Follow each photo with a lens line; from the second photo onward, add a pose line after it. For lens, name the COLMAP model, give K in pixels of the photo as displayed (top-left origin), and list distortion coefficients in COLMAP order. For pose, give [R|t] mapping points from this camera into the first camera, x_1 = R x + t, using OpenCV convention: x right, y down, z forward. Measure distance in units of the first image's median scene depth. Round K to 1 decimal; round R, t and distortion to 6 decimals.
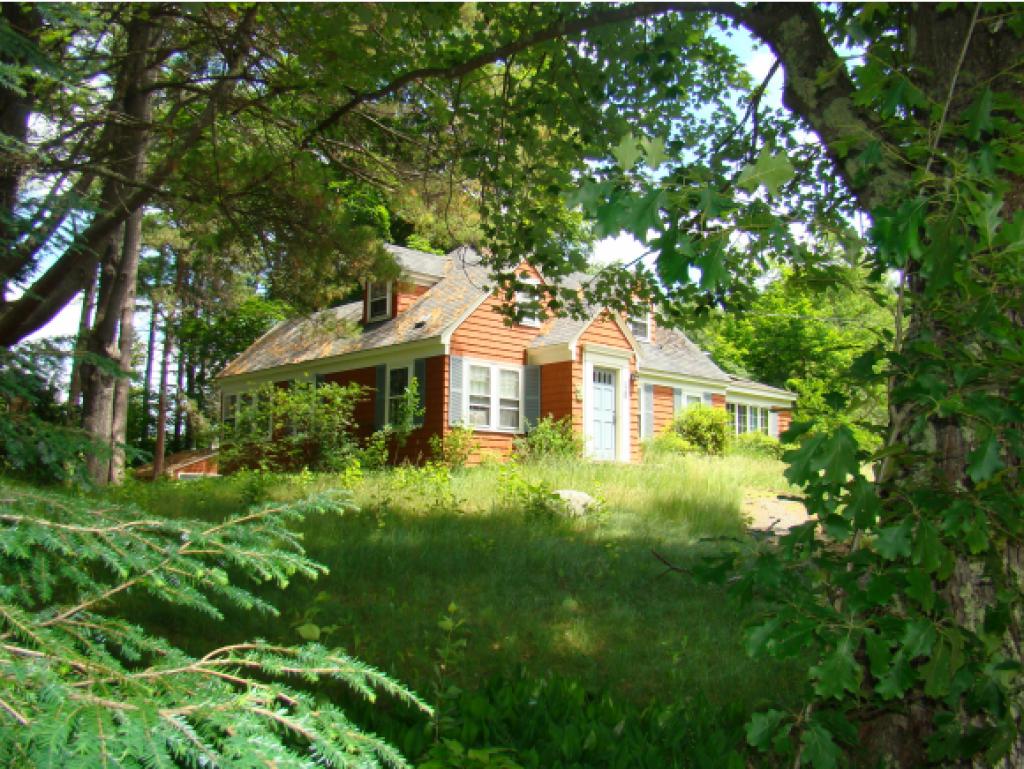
lens RADIAL K [[787.7, 0, 512.0], [0, 787.7, 384.5], [0, 0, 1]] dist [-0.053374, 0.000008]
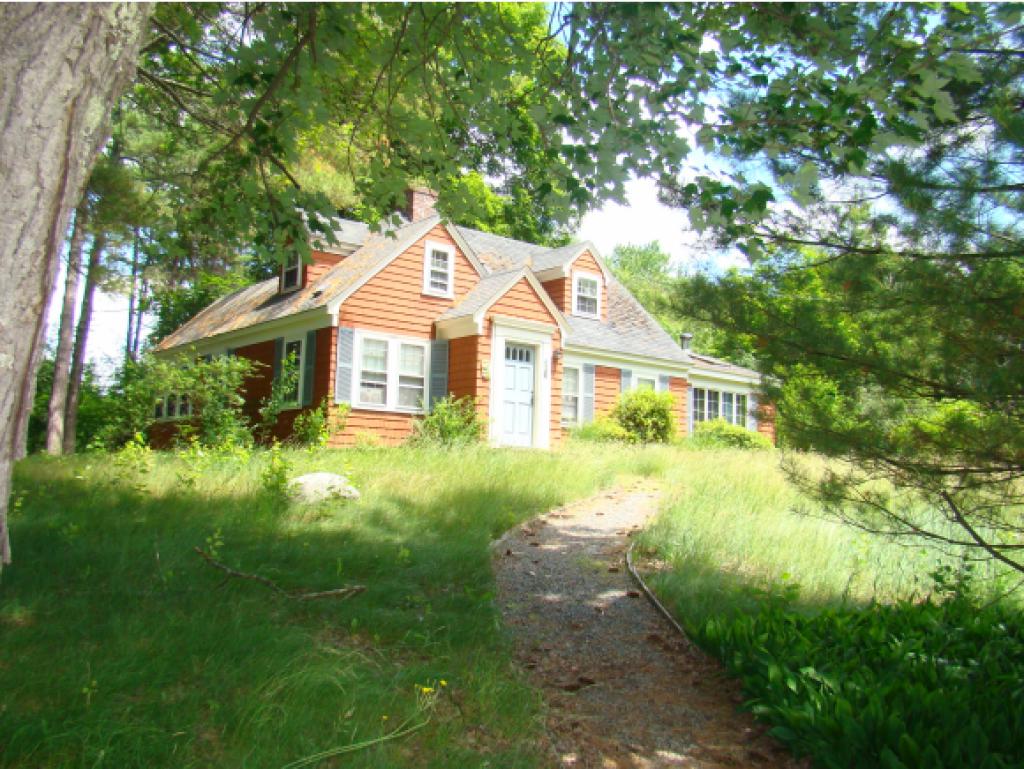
lens RADIAL K [[787.7, 0, 512.0], [0, 787.7, 384.5], [0, 0, 1]] dist [-0.053374, 0.000008]
pose [[0.996381, 0.014455, -0.083765, 0.185550], [-0.013431, 0.999828, 0.012780, 0.014530], [0.083935, -0.011609, 0.996404, 0.098788]]
